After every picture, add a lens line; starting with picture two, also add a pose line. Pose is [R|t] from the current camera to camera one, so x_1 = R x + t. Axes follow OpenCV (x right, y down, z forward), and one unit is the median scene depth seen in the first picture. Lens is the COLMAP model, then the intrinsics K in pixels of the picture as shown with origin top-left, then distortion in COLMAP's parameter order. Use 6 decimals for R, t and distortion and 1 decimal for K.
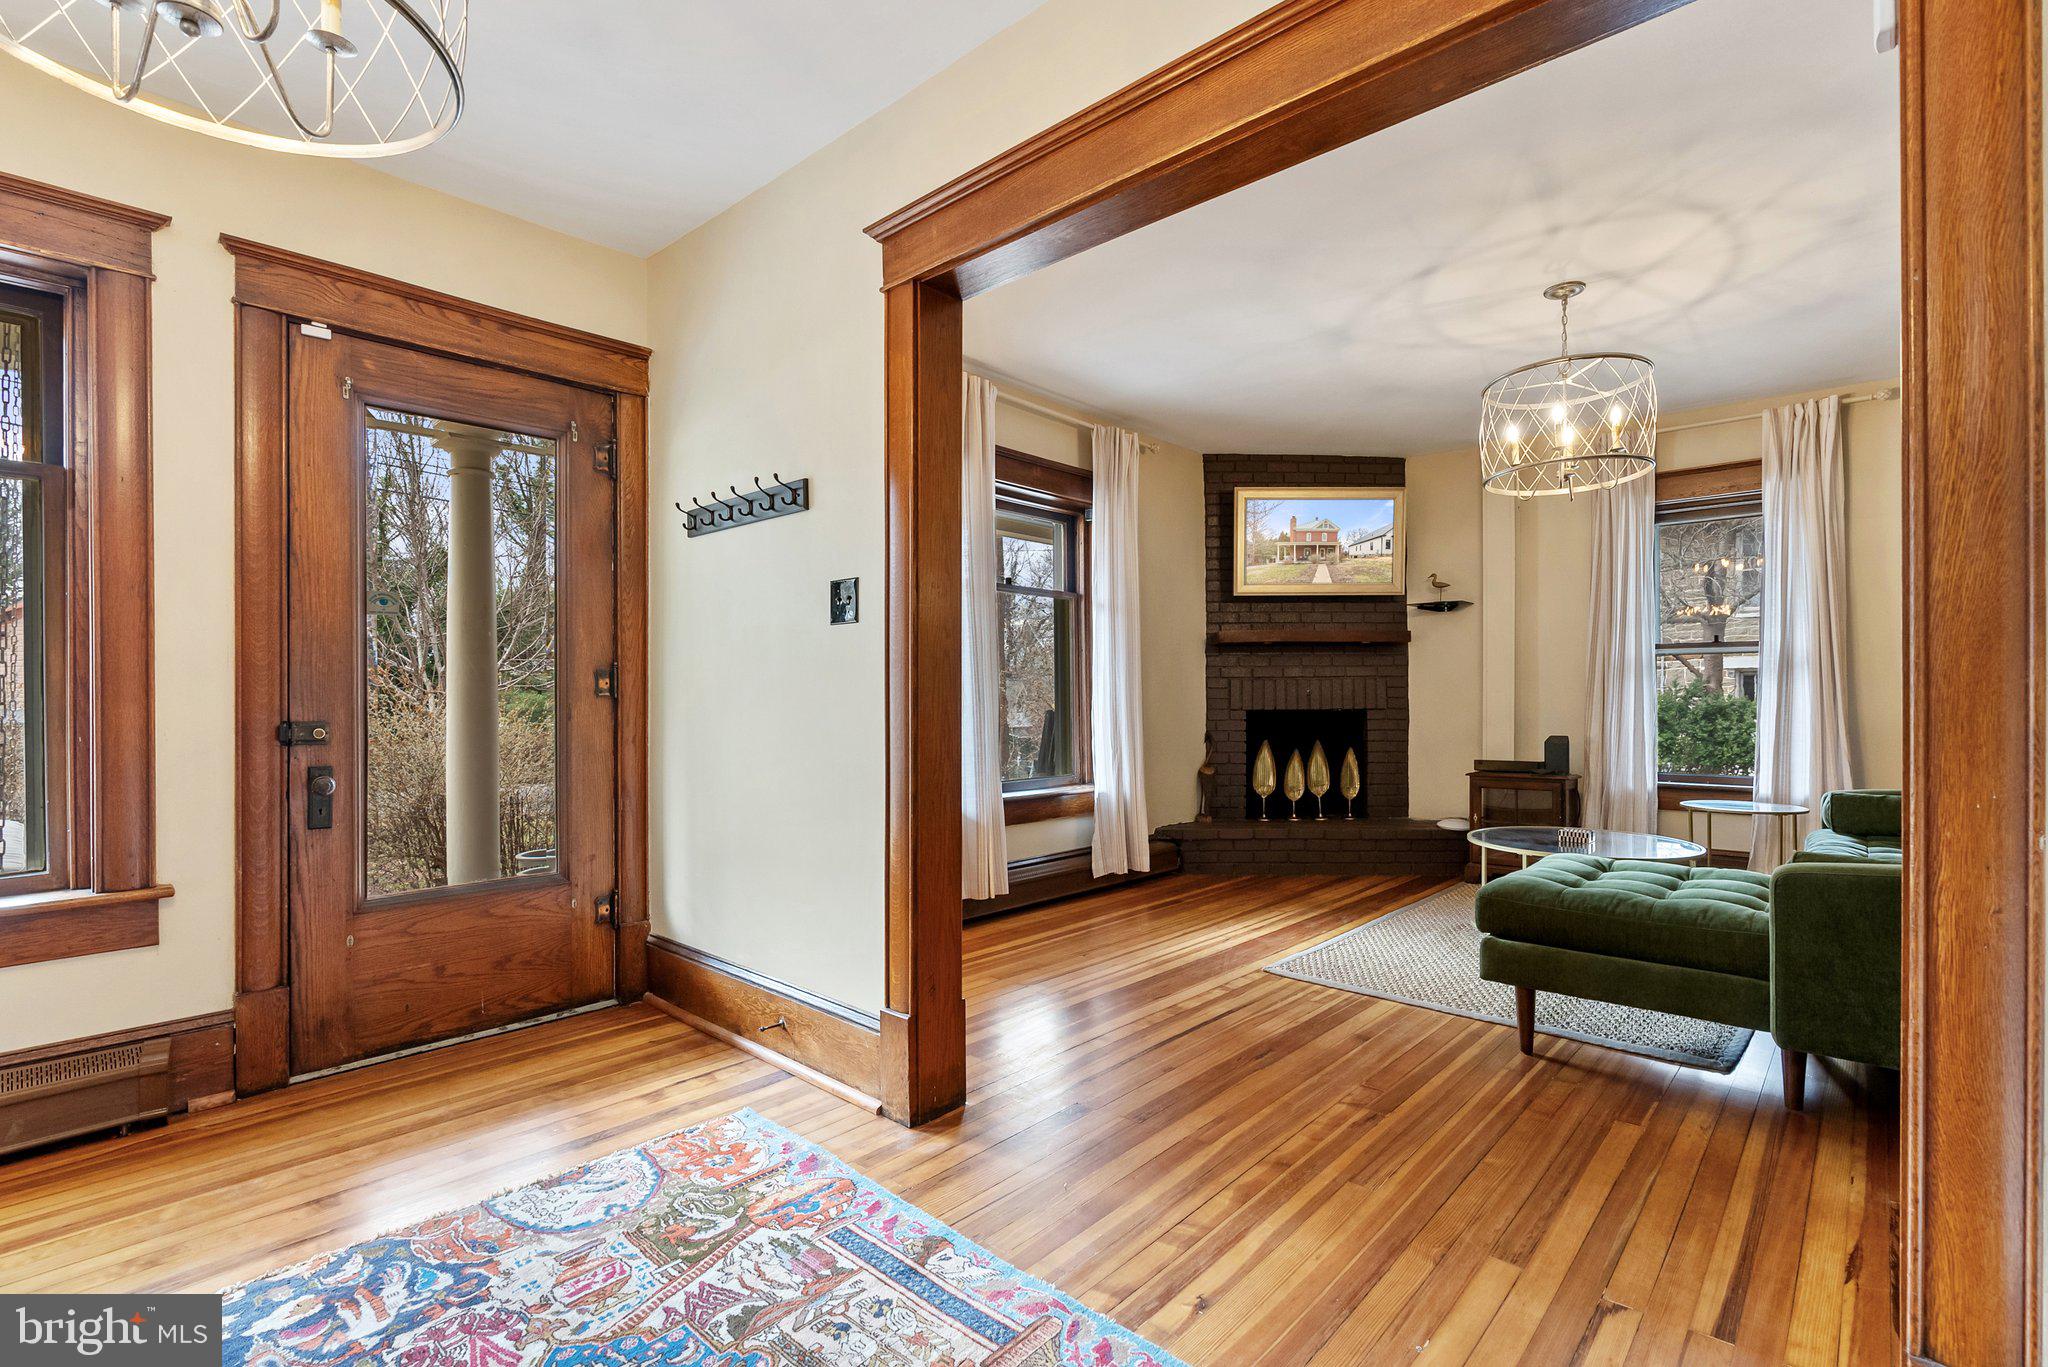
lens RADIAL K [[959.8, 0, 1031.7], [0, 959.8, 692.5], [0, 0, 1]] dist [-0.007619, 0.001306]
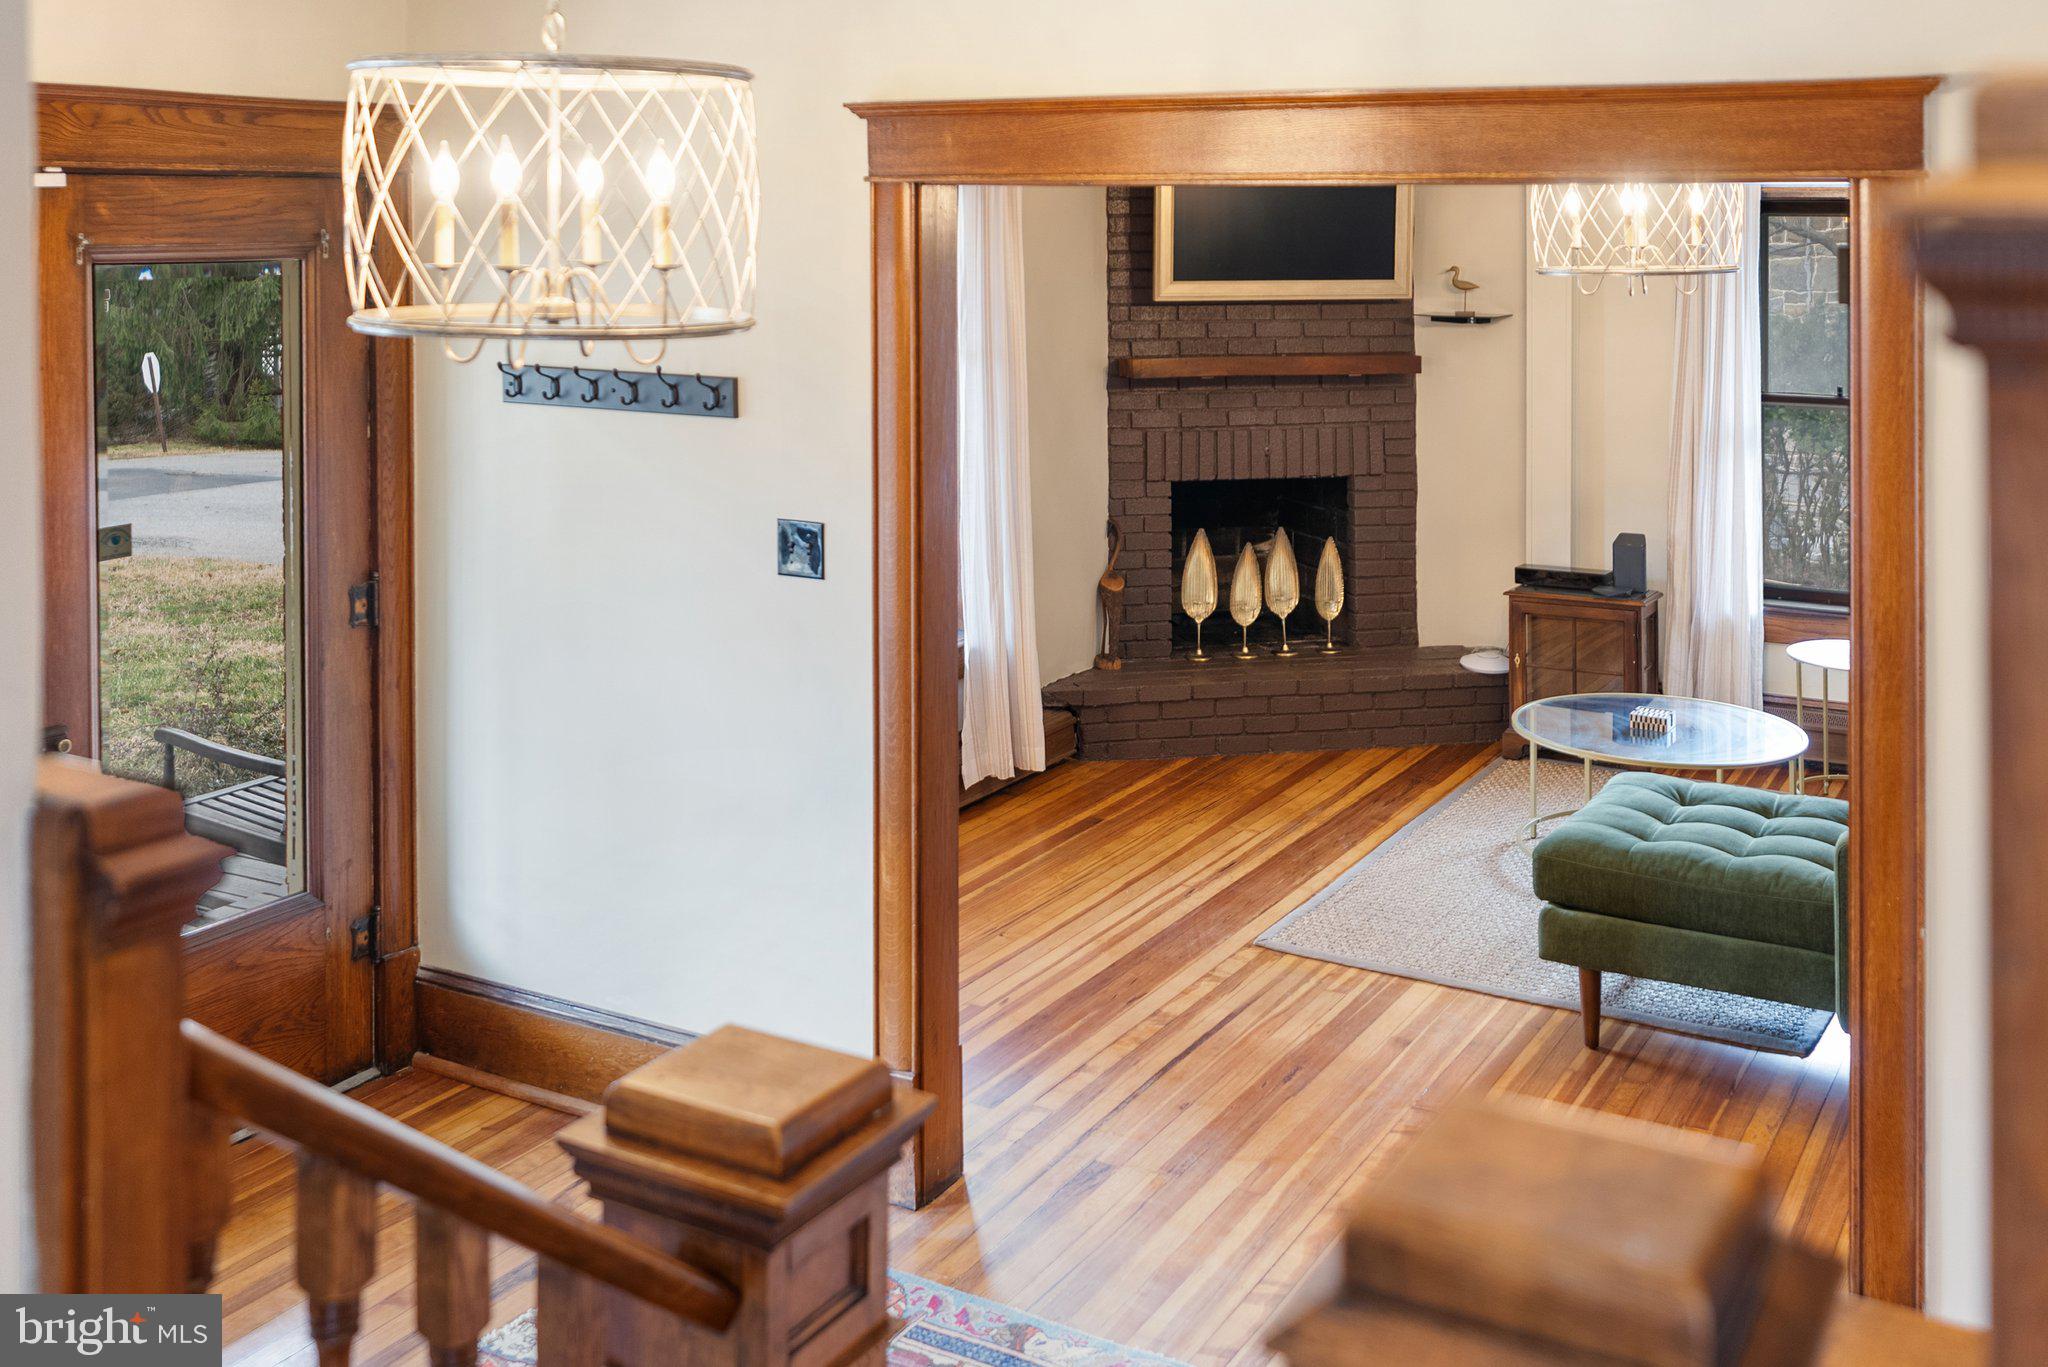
lens RADIAL K [[2123.0, 0, 1028.3], [0, 2123.0, 166.1], [0, 0, 1]] dist [-0.000388, 0.006926]
pose [[0.975561, 0.008393, 0.219569, -0.321549], [-0.004895, 0.999852, -0.016470, -0.308133], [-0.219674, 0.014993, 0.975458, -0.608379]]
